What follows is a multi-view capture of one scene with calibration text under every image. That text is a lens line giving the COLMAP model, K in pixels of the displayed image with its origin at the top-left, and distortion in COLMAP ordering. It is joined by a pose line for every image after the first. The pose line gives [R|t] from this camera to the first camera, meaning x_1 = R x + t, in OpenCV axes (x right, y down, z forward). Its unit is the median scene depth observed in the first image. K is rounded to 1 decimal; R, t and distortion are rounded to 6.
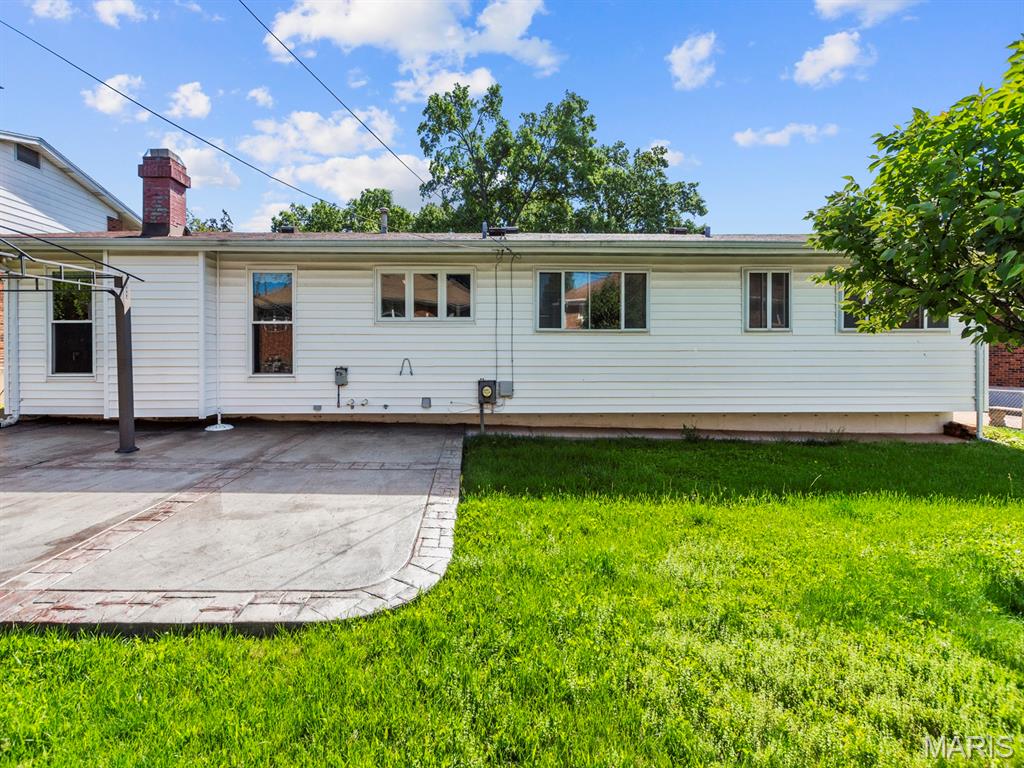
lens RADIAL K [[452.1, 0, 485.6], [0, 452.1, 362.3], [0, 0, 1]] dist [0.005017, -0.001408]
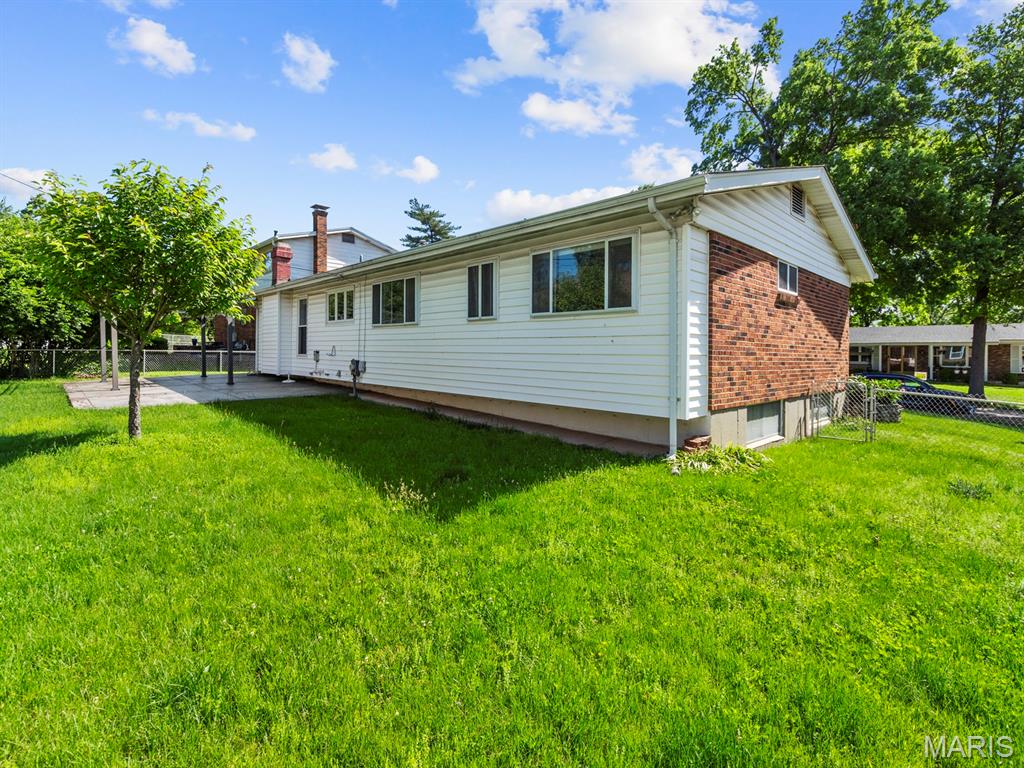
lens RADIAL K [[489.1, 0, 504.0], [0, 489.1, 353.6], [0, 0, 1]] dist [0.002905, -0.000062]
pose [[0.670808, 0.010915, -0.741550, 1.534876], [-0.027824, 0.999558, -0.010457, 0.021743], [0.741108, 0.027648, 0.670816, 0.275622]]
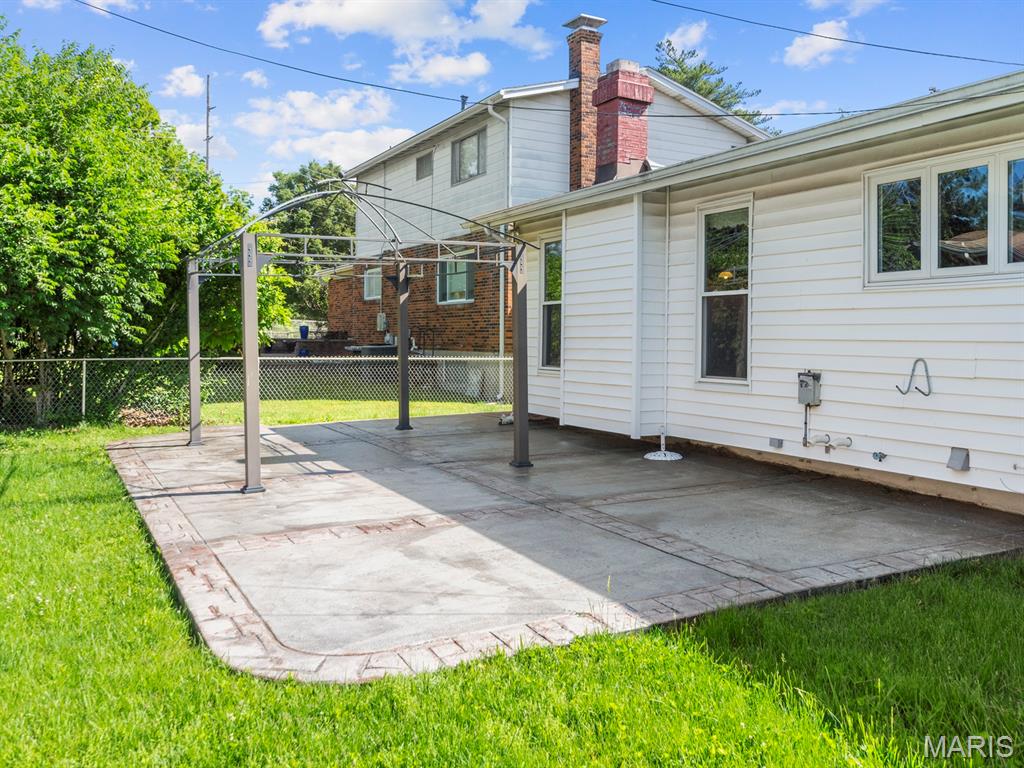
lens RADIAL K [[863.8, 0, 520.1], [0, 863.8, 339.6], [0, 0, 1]] dist [-0.021601, 0.002472]
pose [[0.466125, 0.004807, -0.884706, 0.414019], [-0.027352, 0.999586, -0.008980, -0.008301], [0.884296, 0.028384, 0.466063, 0.224513]]
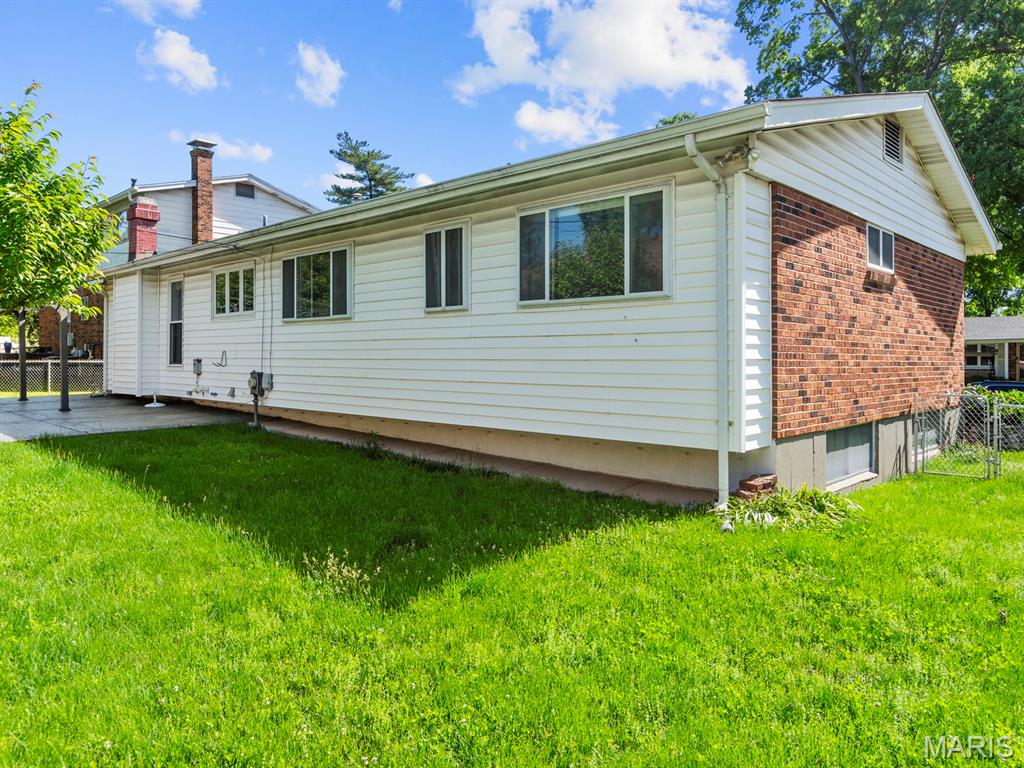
lens RADIAL K [[718.3, 0, 521.7], [0, 718.3, 349.9], [0, 0, 1]] dist [-0.004913, 0.005230]
pose [[0.713604, -0.005750, -0.700525, 1.538422], [-0.016705, 0.999542, -0.025222, 0.020869], [0.700350, 0.029701, 0.713182, 0.271810]]
